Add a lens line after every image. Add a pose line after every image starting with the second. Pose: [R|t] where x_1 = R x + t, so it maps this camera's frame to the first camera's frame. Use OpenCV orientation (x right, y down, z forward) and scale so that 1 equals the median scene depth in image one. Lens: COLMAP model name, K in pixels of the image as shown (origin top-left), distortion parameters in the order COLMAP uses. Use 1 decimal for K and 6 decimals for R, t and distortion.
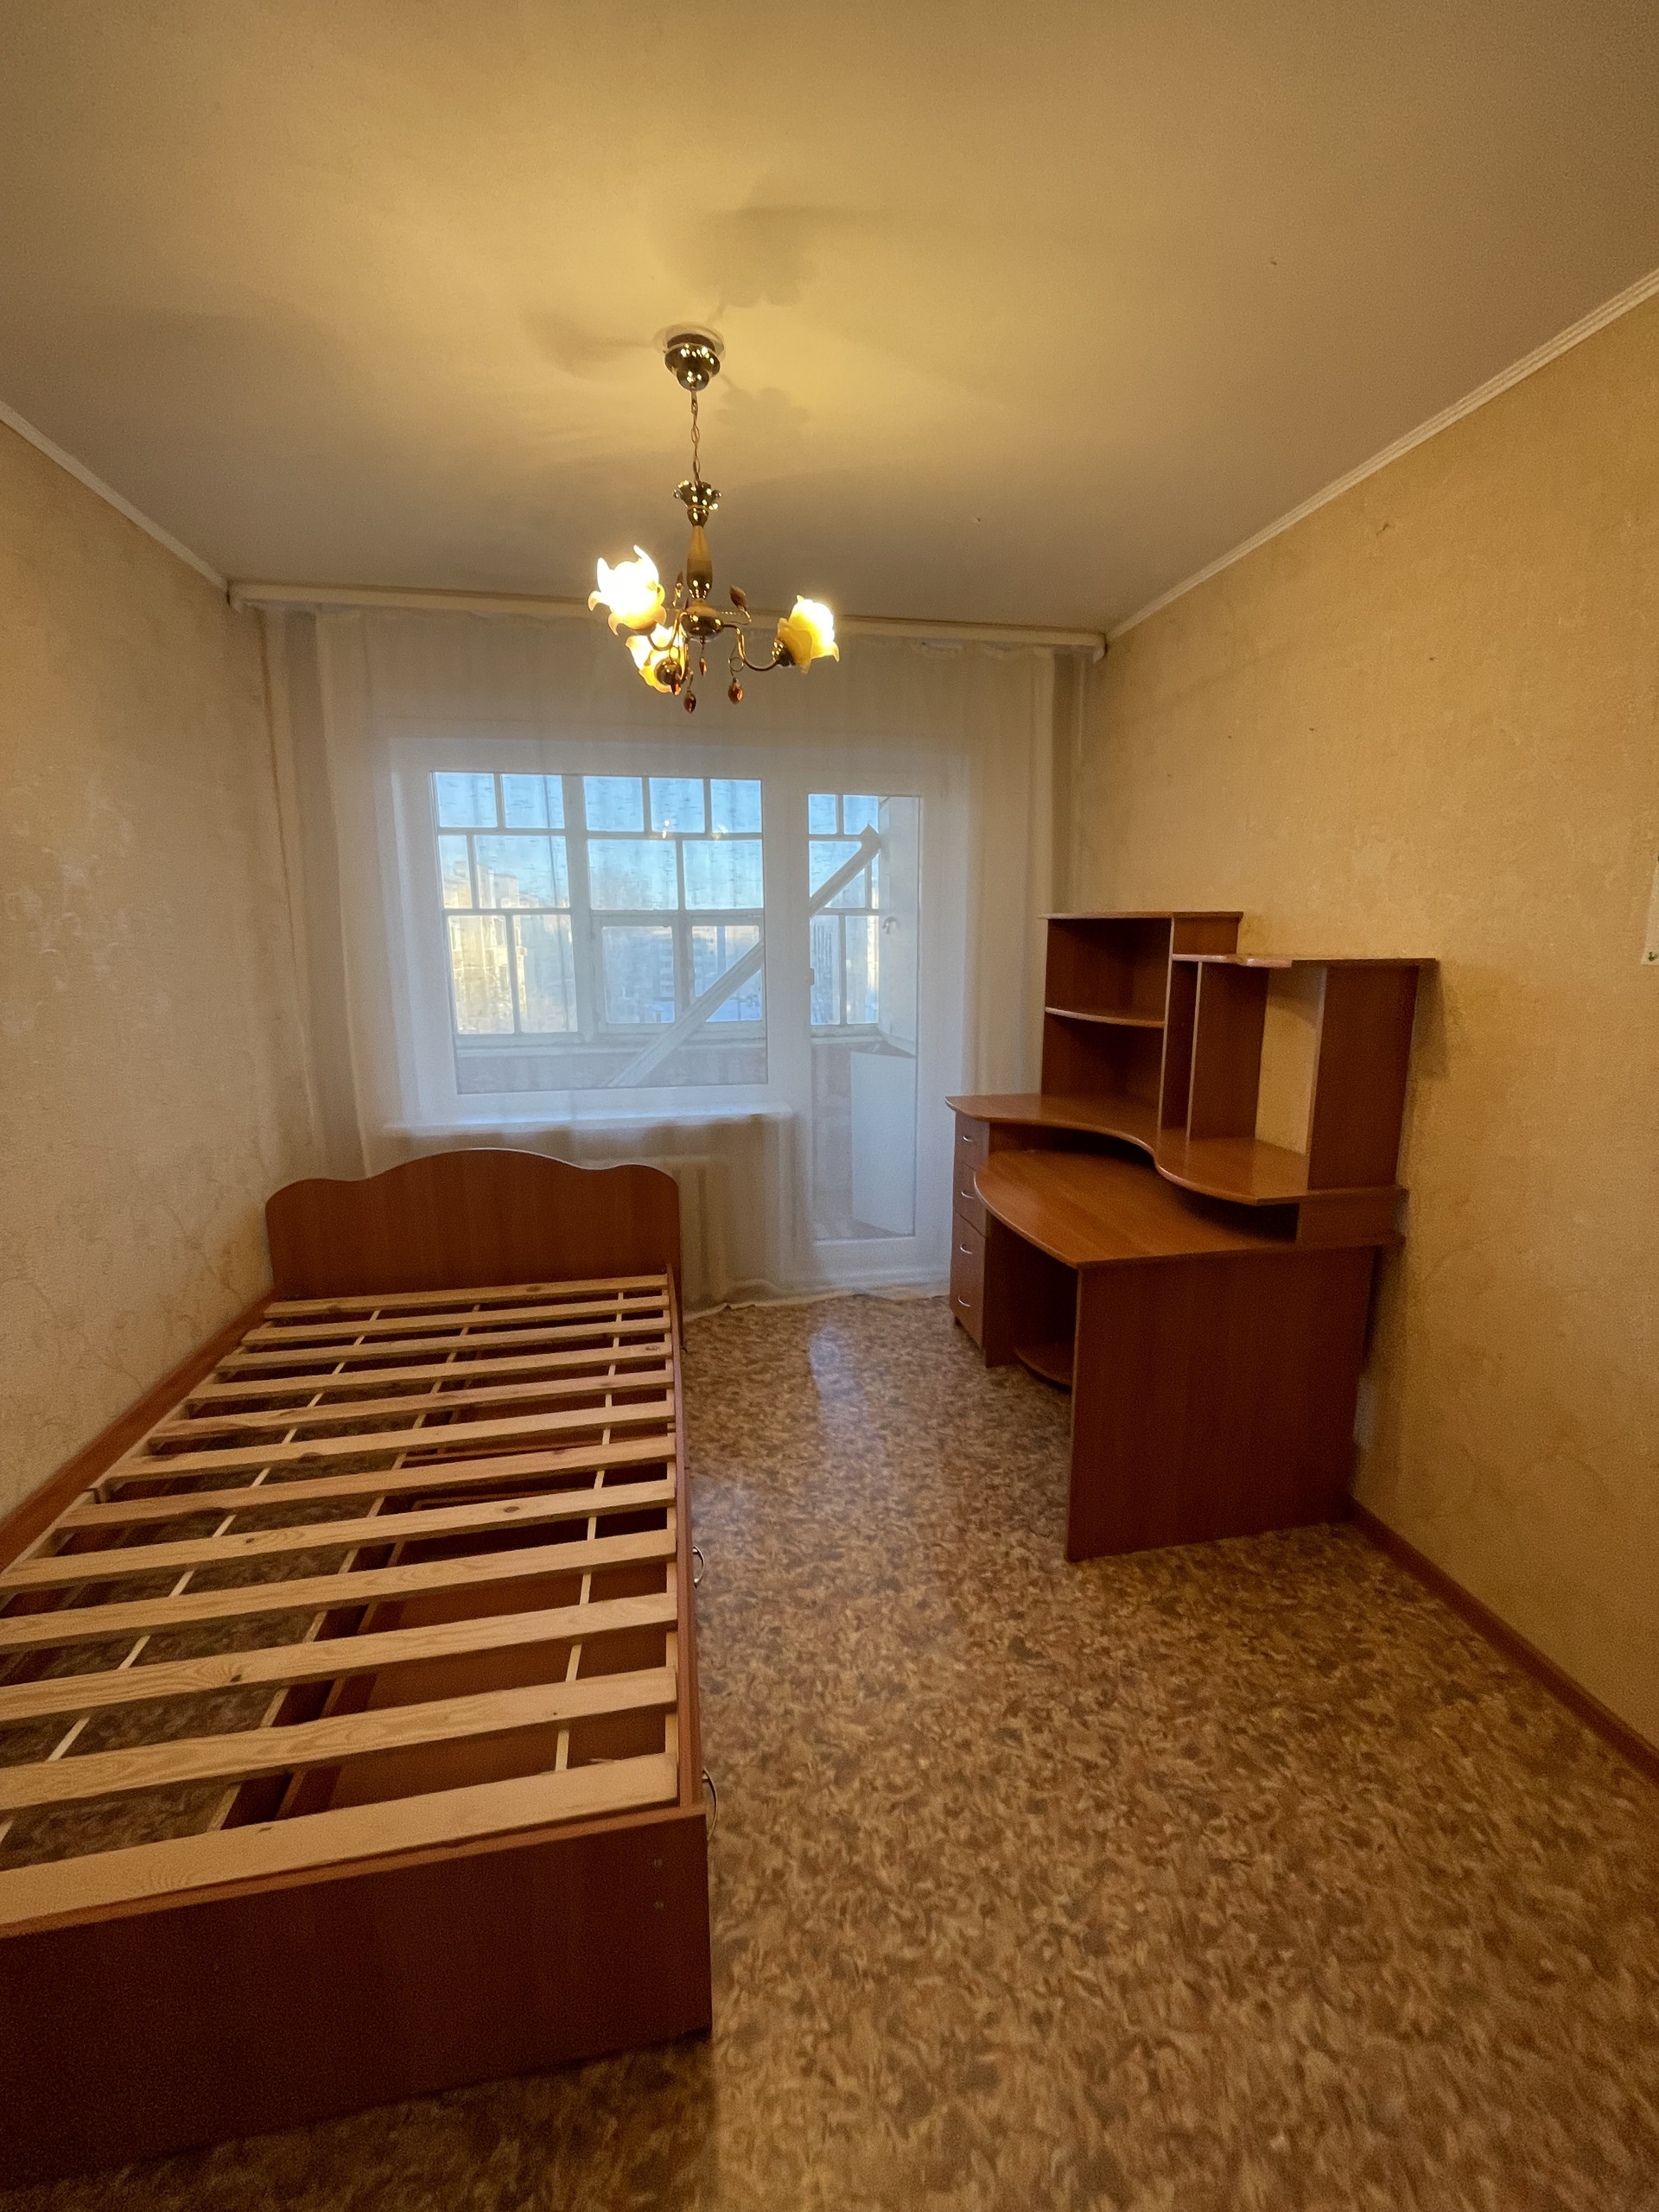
lens RADIAL K [[896.0, 0, 832.7], [0, 896.0, 1106.2], [0, 0, 1]] dist [-0.001633, -0.001120]
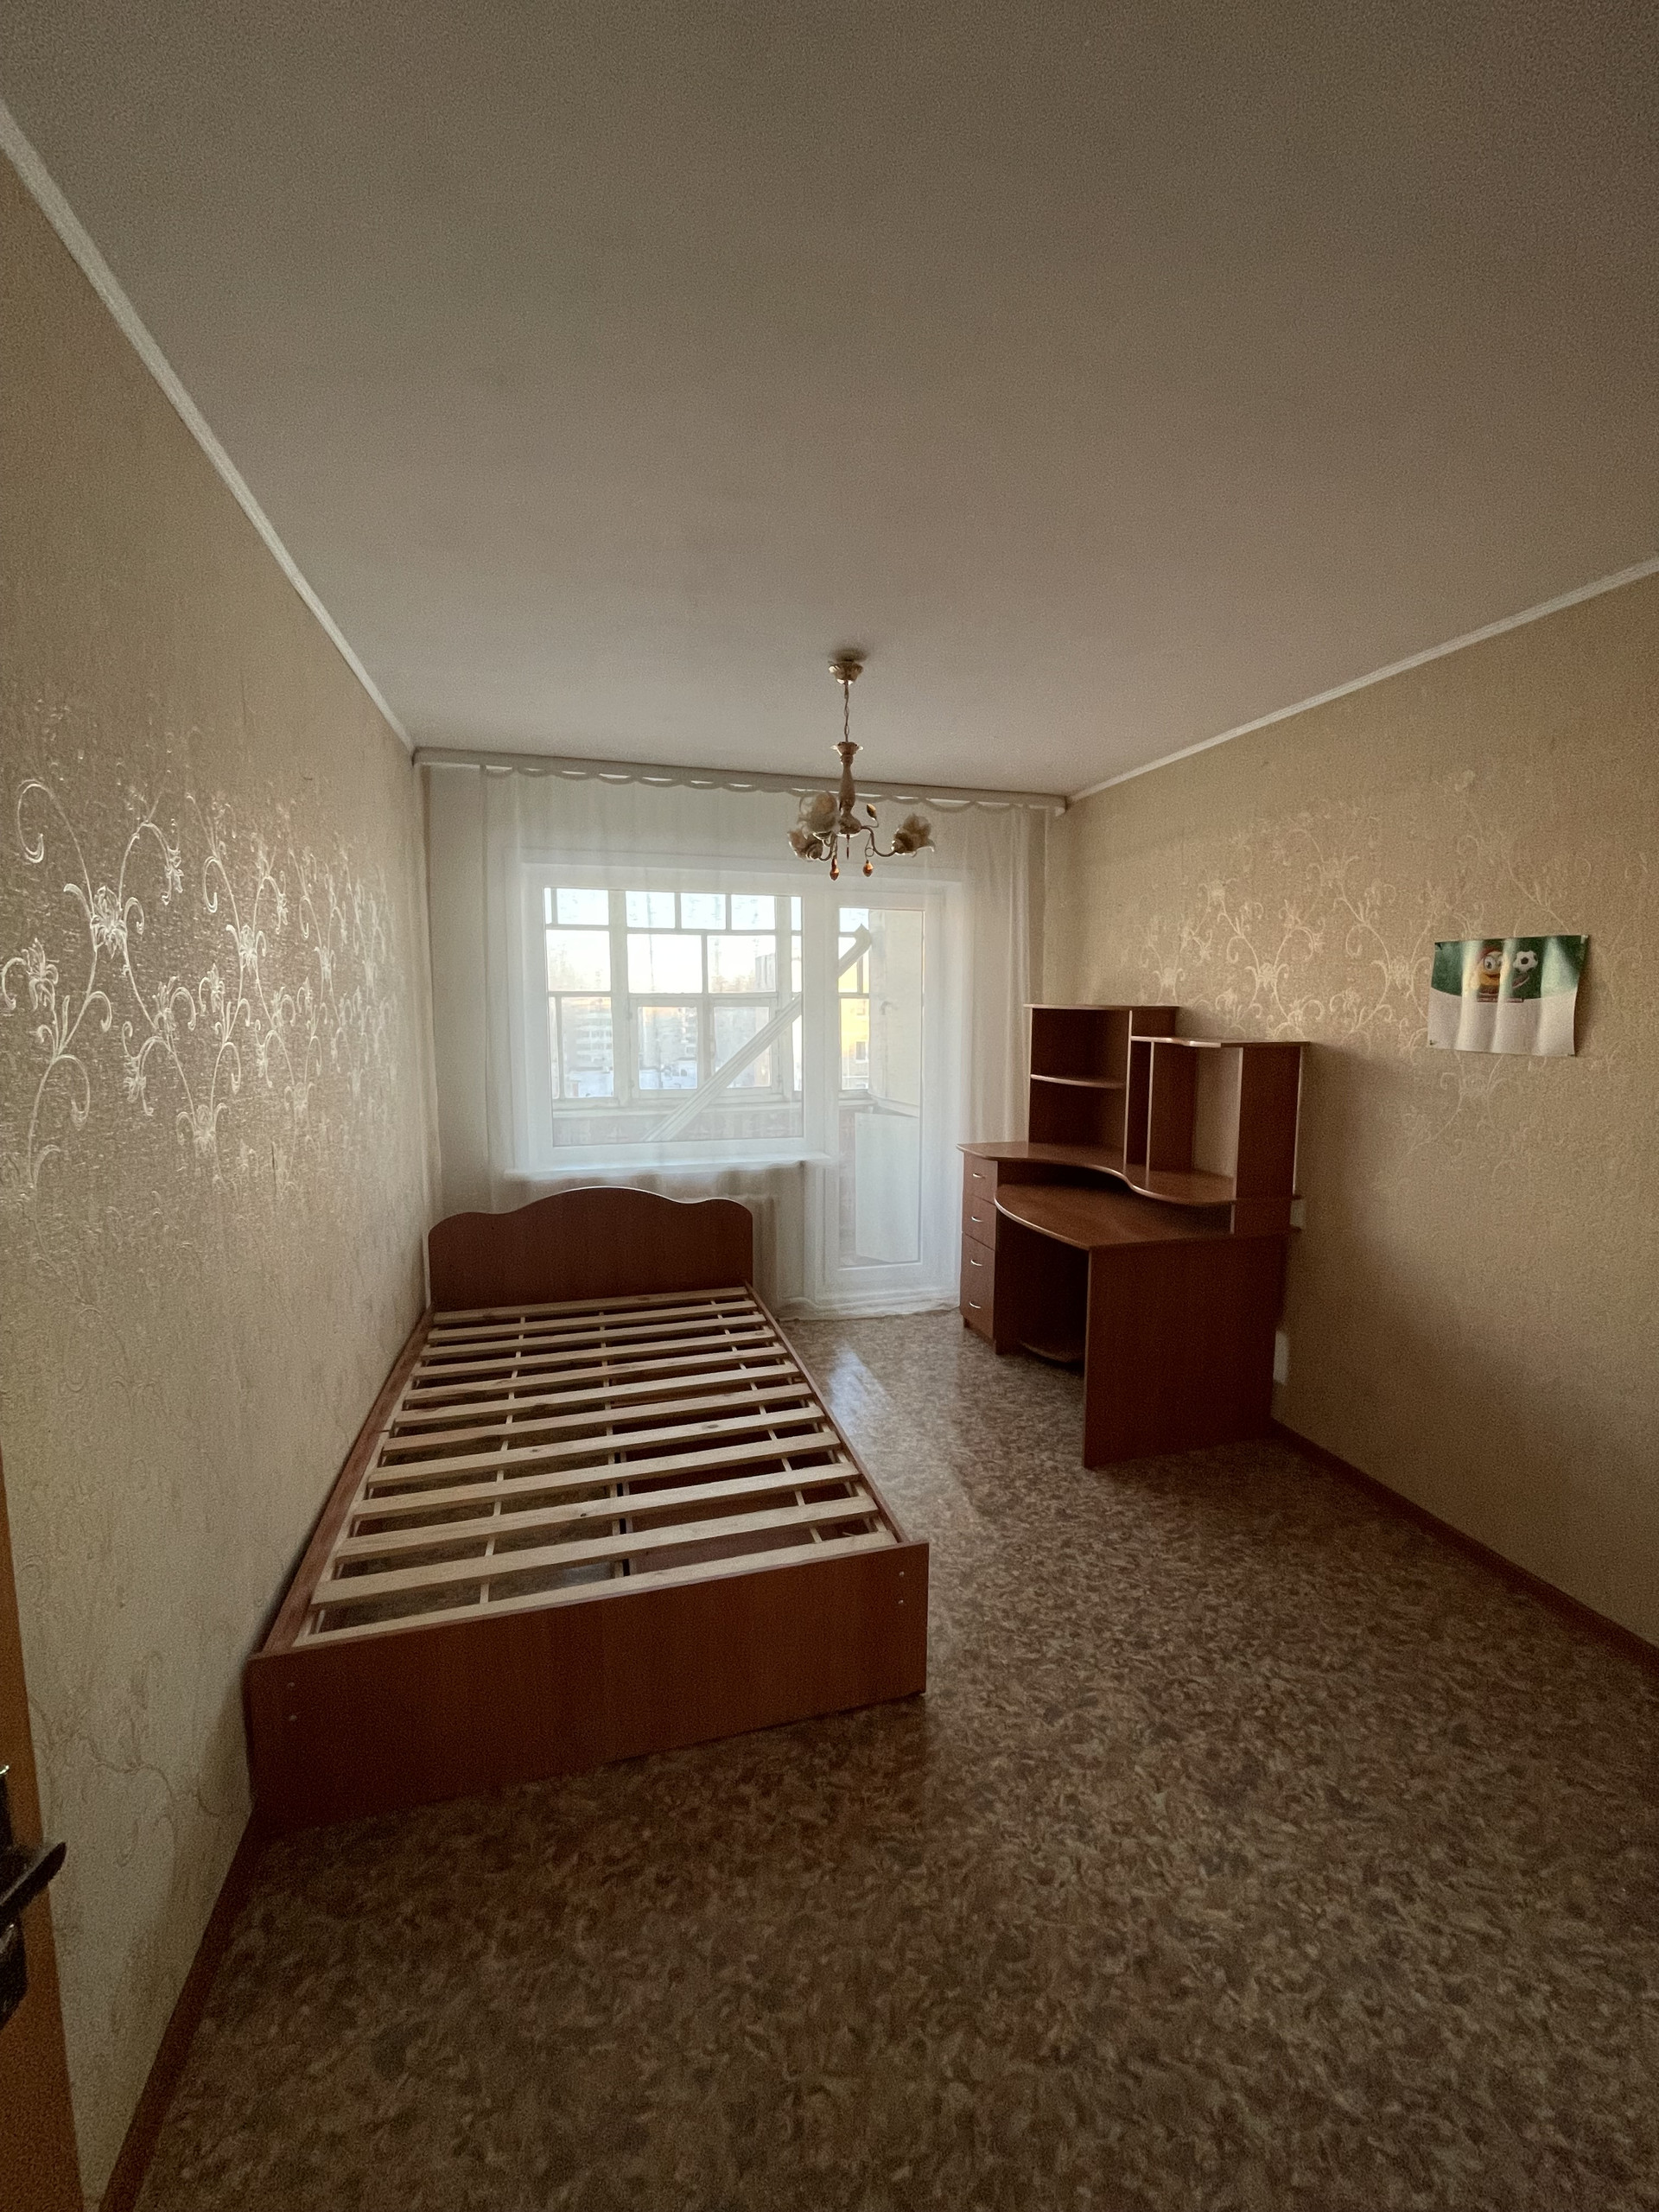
lens RADIAL K [[896.0, 0, 830.4], [0, 896.0, 1101.9], [0, 0, 1]] dist [-0.001633, -0.001120]
pose [[0.995885, -0.002744, 0.090584, -0.254380], [0.010221, 0.996564, -0.082187, 0.049188], [-0.090047, 0.082775, 0.992492, -0.394961]]
